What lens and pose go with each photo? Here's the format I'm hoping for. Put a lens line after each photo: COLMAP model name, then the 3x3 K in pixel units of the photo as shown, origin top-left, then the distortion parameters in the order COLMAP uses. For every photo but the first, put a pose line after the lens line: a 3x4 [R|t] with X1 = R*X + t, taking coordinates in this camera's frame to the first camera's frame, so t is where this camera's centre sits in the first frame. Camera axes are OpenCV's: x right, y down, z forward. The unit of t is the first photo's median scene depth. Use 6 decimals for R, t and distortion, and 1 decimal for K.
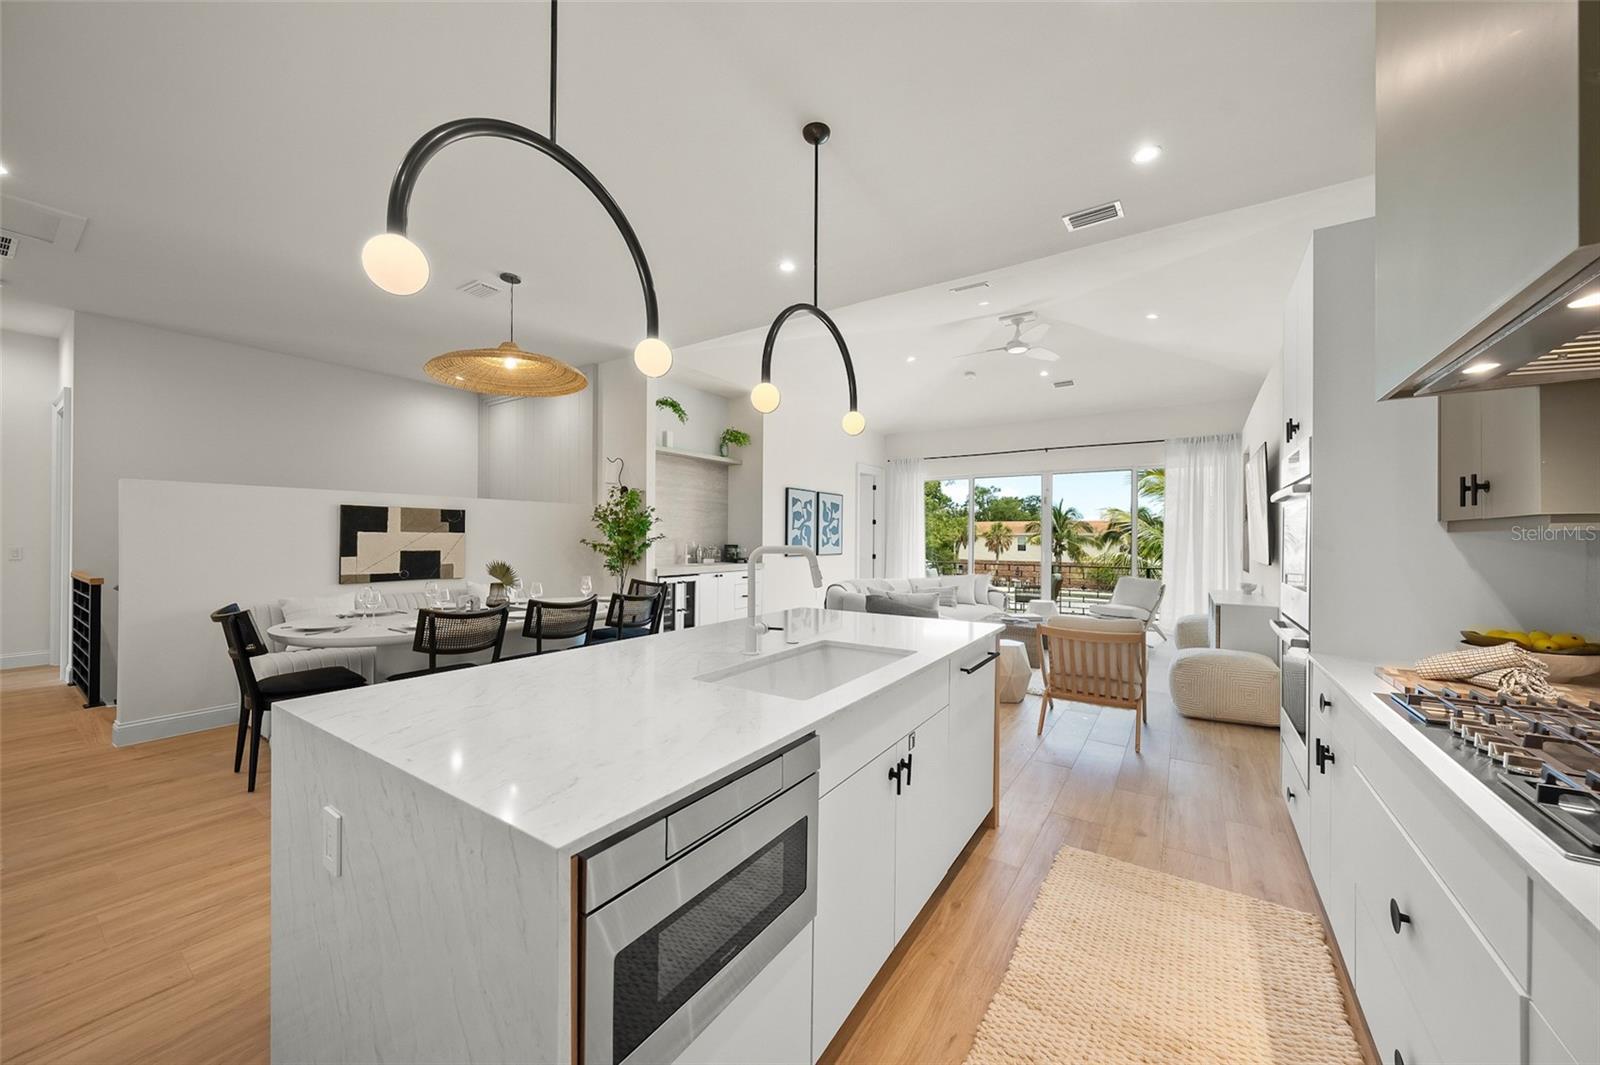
lens RADIAL K [[579.0, 0, 800.5], [0, 579.0, 537.7], [0, 0, 1]] dist [0.001794, 0.000201]
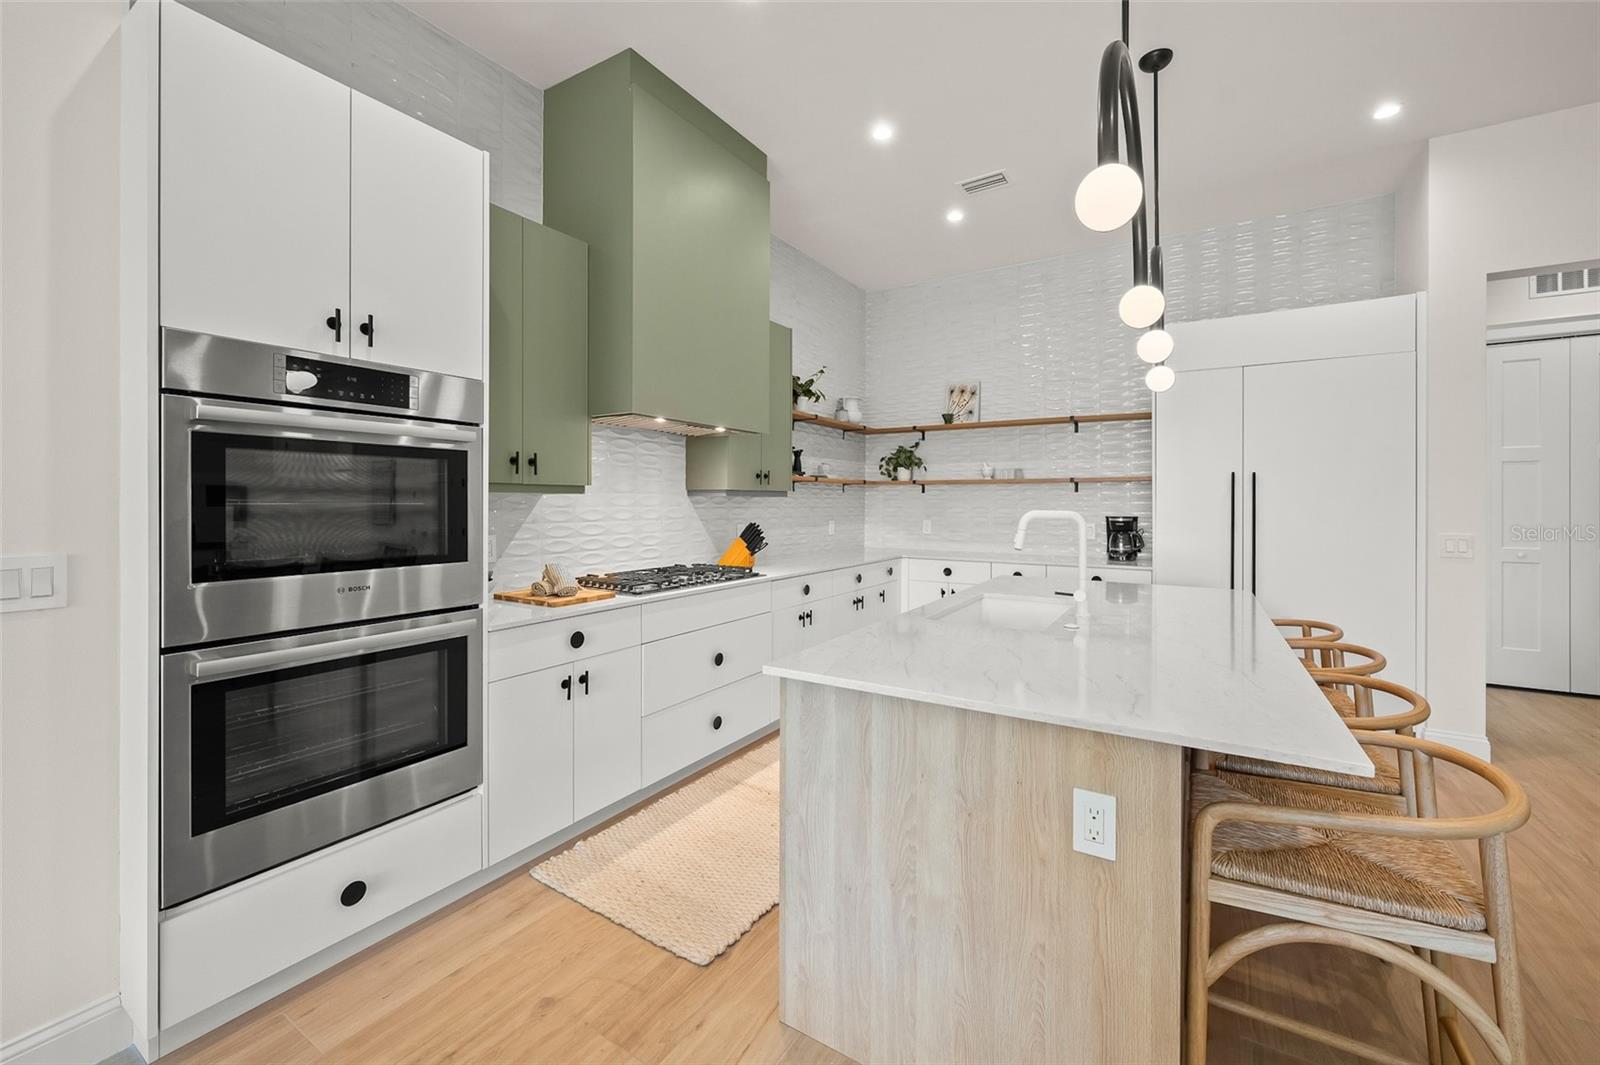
lens RADIAL K [[642.9, 0, 796.2], [0, 642.9, 492.4], [0, 0, 1]] dist [-0.007956, -0.000342]
pose [[-0.999508, -0.011720, -0.029076, 0.116702], [-0.011377, 0.999864, -0.011942, -0.000286], [0.029212, -0.011605, -0.999506, 0.537963]]
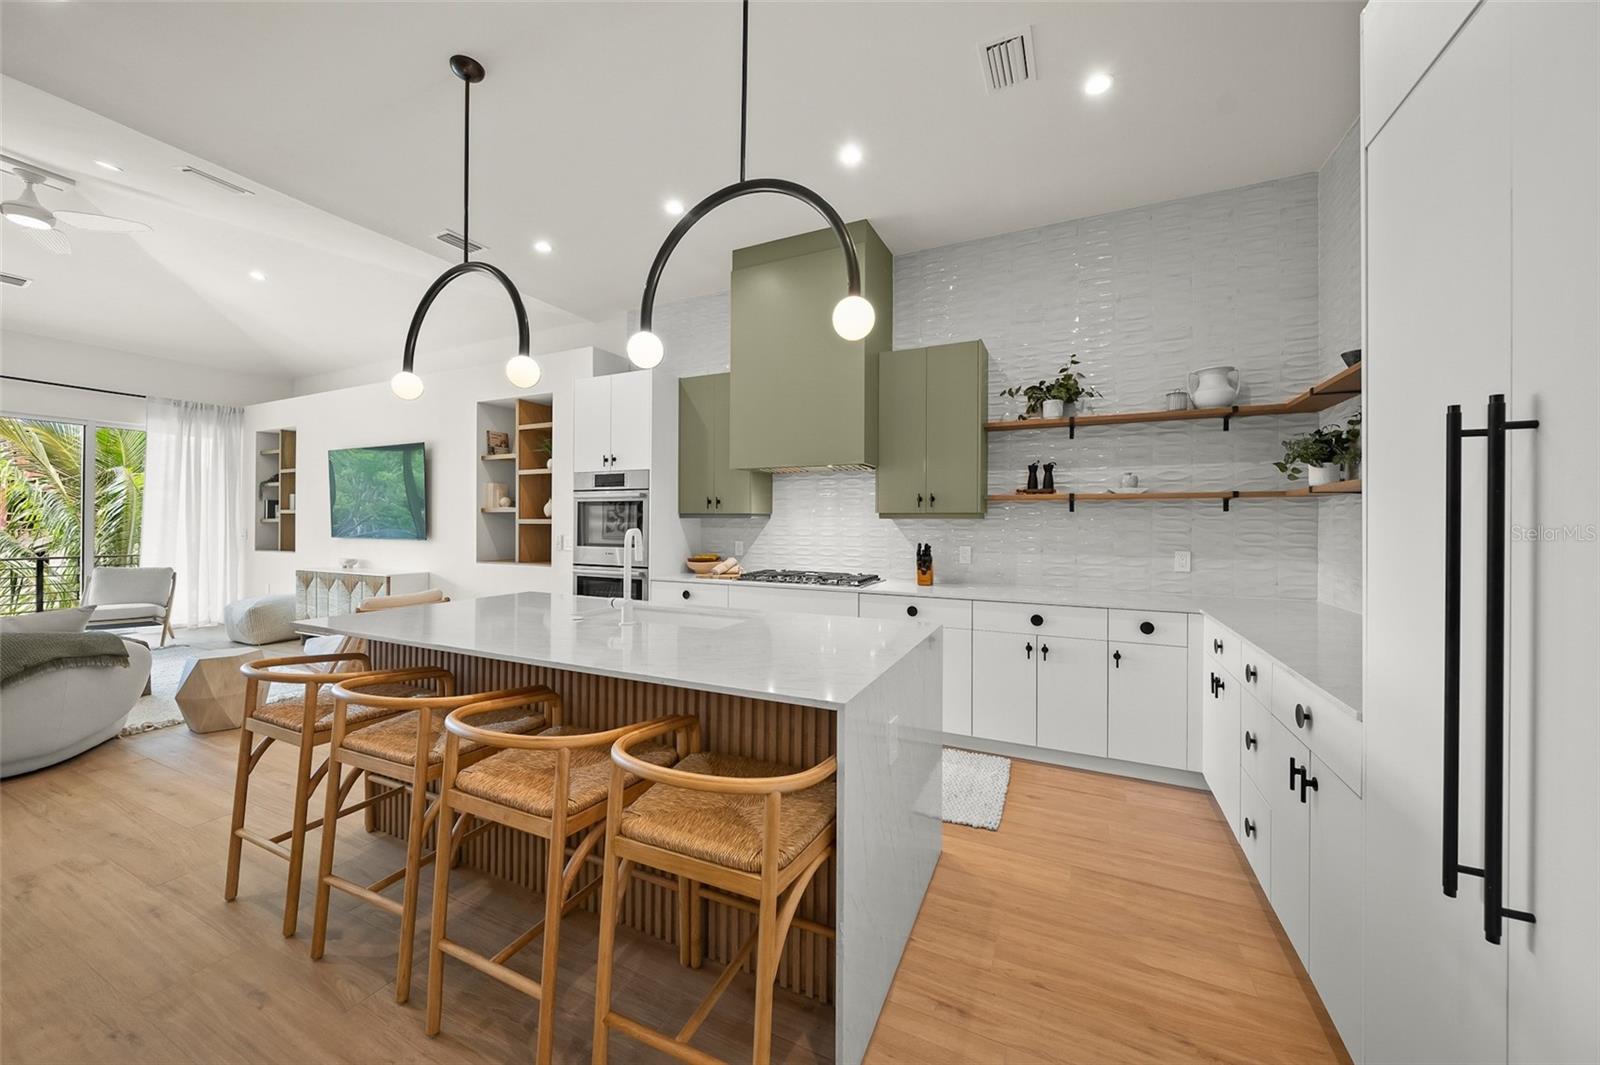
lens RADIAL K [[579.0, 0, 801.3], [0, 579.0, 519.8], [0, 0, 1]] dist [0.001794, 0.000201]
pose [[-0.140335, -0.002691, 0.990100, -0.316447], [-0.004427, 0.999988, 0.002091, -0.002195], [-0.990094, -0.004090, -0.140345, 0.211330]]
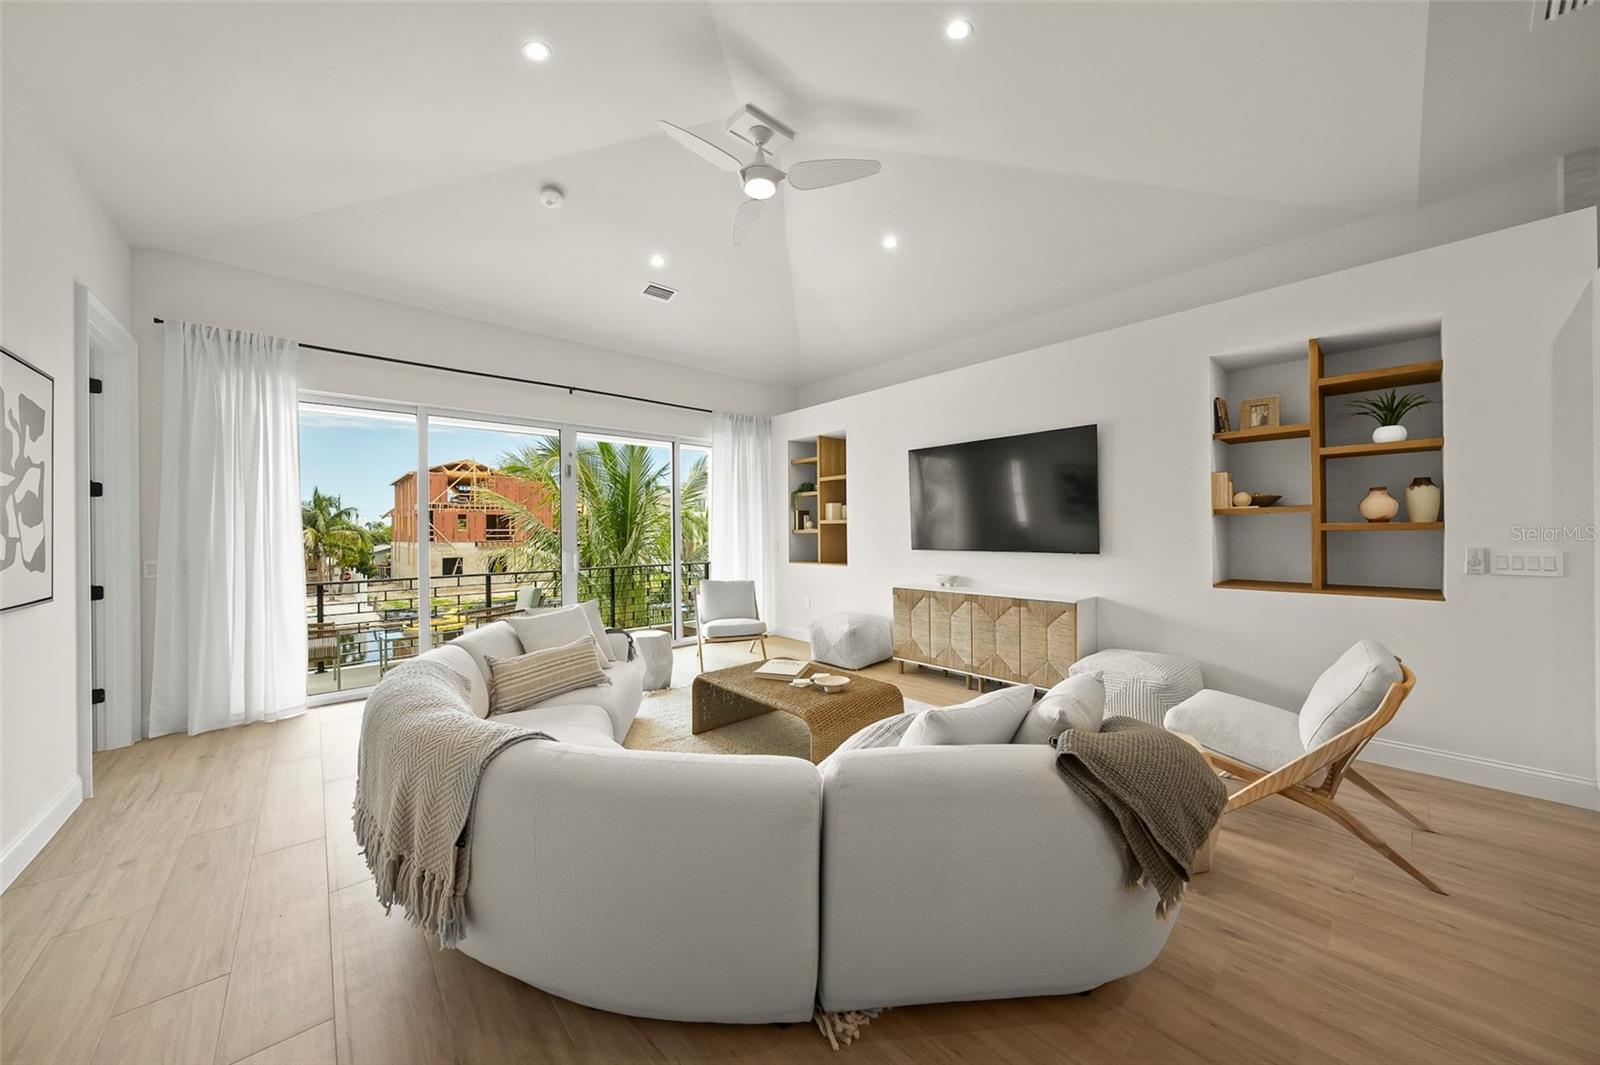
lens RADIAL K [[546.5, 0, 799.7], [0, 546.5, 533.6], [0, 0, 1]] dist [0.000956, 0.000293]
pose [[0.249244, -0.012926, 0.968354, -0.101902], [0.011283, 0.999882, 0.010443, -0.001182], [-0.968375, 0.008323, 0.249360, 0.709220]]
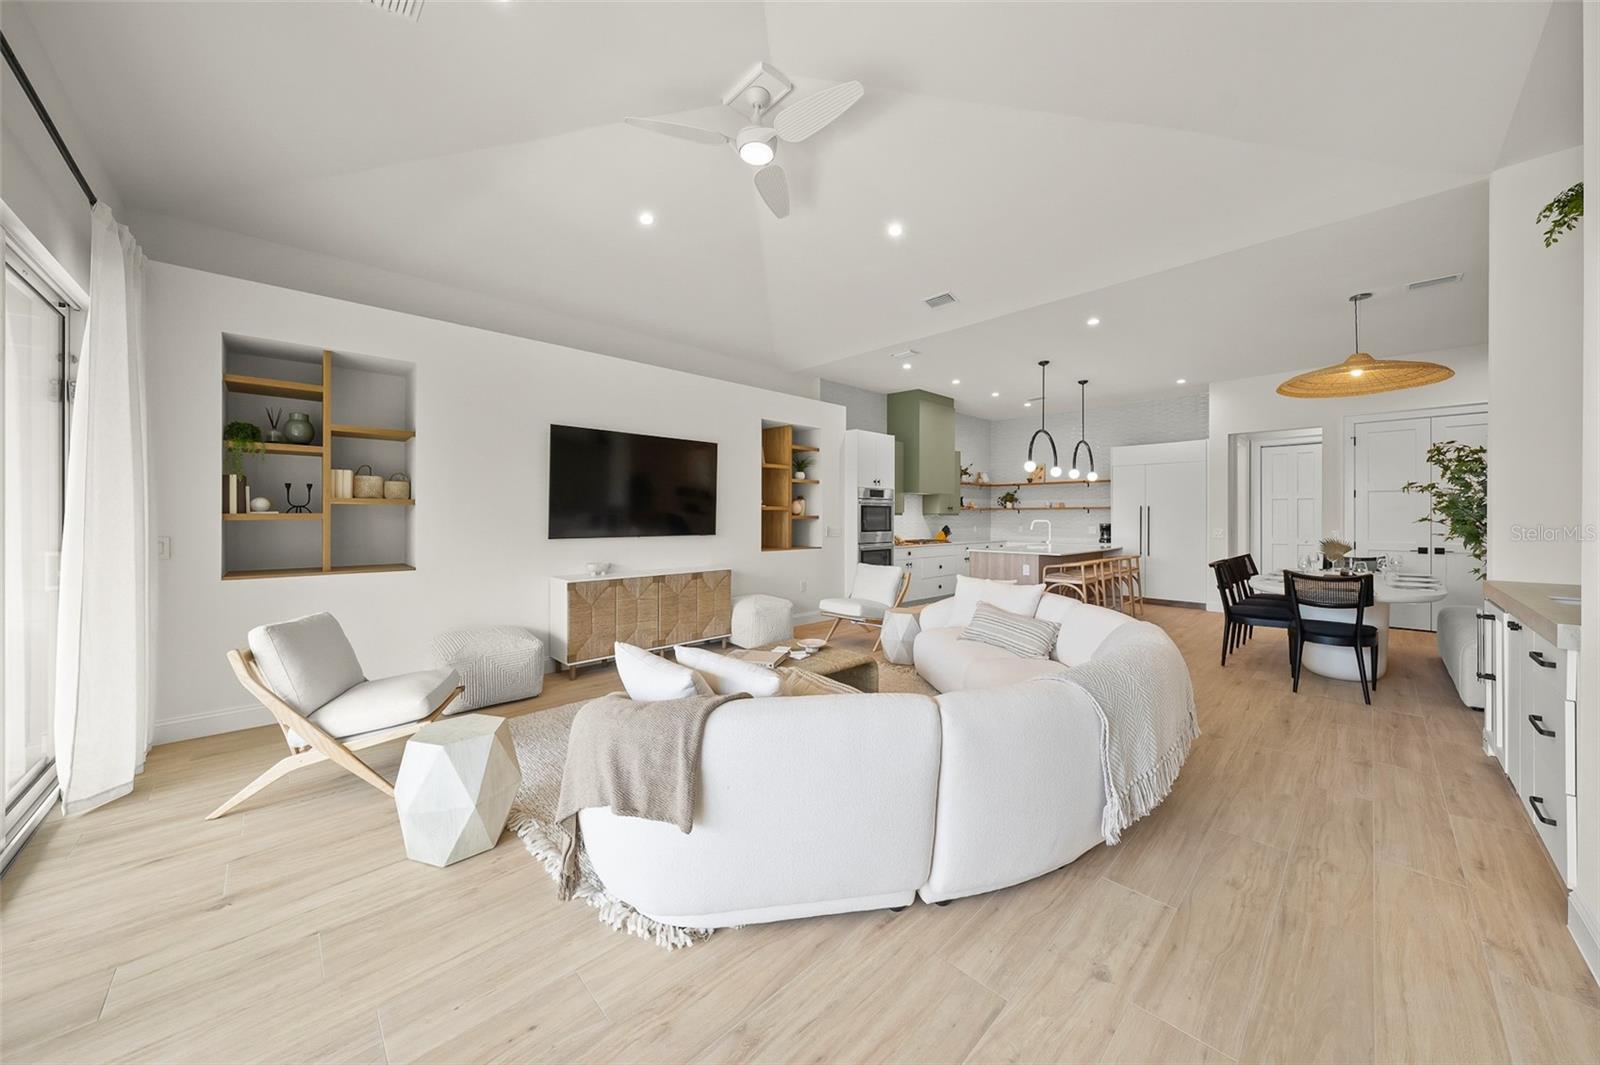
lens RADIAL K [[546.5, 0, 788.3], [0, 546.5, 516.8], [0, 0, 1]] dist [0.000956, 0.000293]
pose [[-0.973966, -0.009488, 0.226496, 0.199012], [-0.009048, 0.999955, 0.002982, -0.000526], [-0.226514, 0.000855, -0.974007, 1.239627]]
